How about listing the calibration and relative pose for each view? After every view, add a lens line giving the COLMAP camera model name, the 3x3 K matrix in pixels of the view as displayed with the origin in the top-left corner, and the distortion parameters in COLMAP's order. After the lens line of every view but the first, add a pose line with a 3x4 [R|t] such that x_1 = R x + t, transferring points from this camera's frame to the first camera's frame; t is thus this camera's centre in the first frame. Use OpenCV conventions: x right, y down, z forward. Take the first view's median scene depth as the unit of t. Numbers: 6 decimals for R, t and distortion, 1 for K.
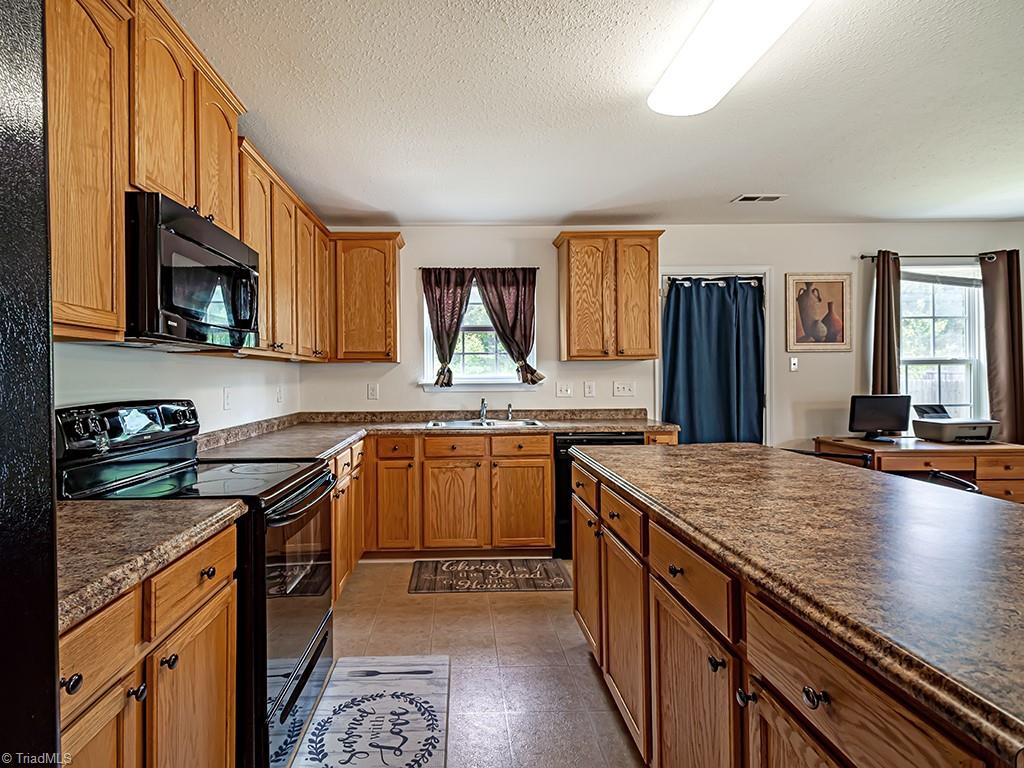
lens RADIAL K [[517.7, 0, 457.4], [0, 517.7, 382.8], [0, 0, 1]] dist [0.007949, -0.000657]
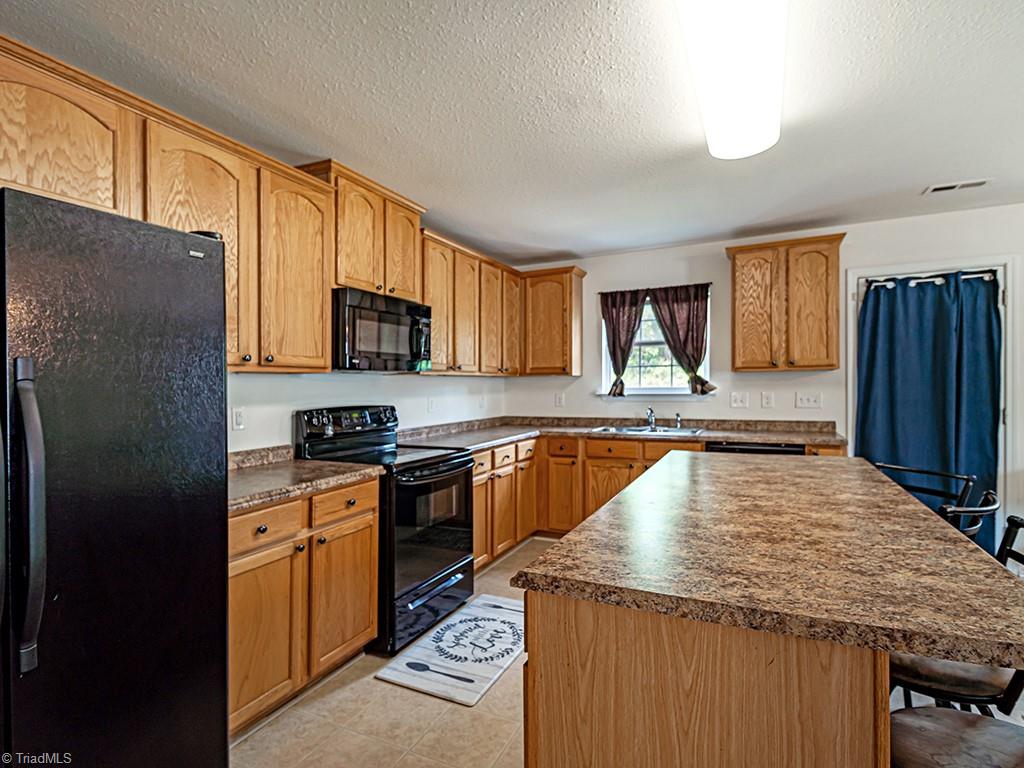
lens RADIAL K [[512.3, 0, 497.5], [0, 512.3, 388.5], [0, 0, 1]] dist [0.009320, -0.000198]
pose [[0.890902, 0.000880, -0.454195, 0.251343], [-0.000795, 1.000000, 0.000379, -0.010313], [0.454195, 0.000024, 0.890902, -0.116292]]
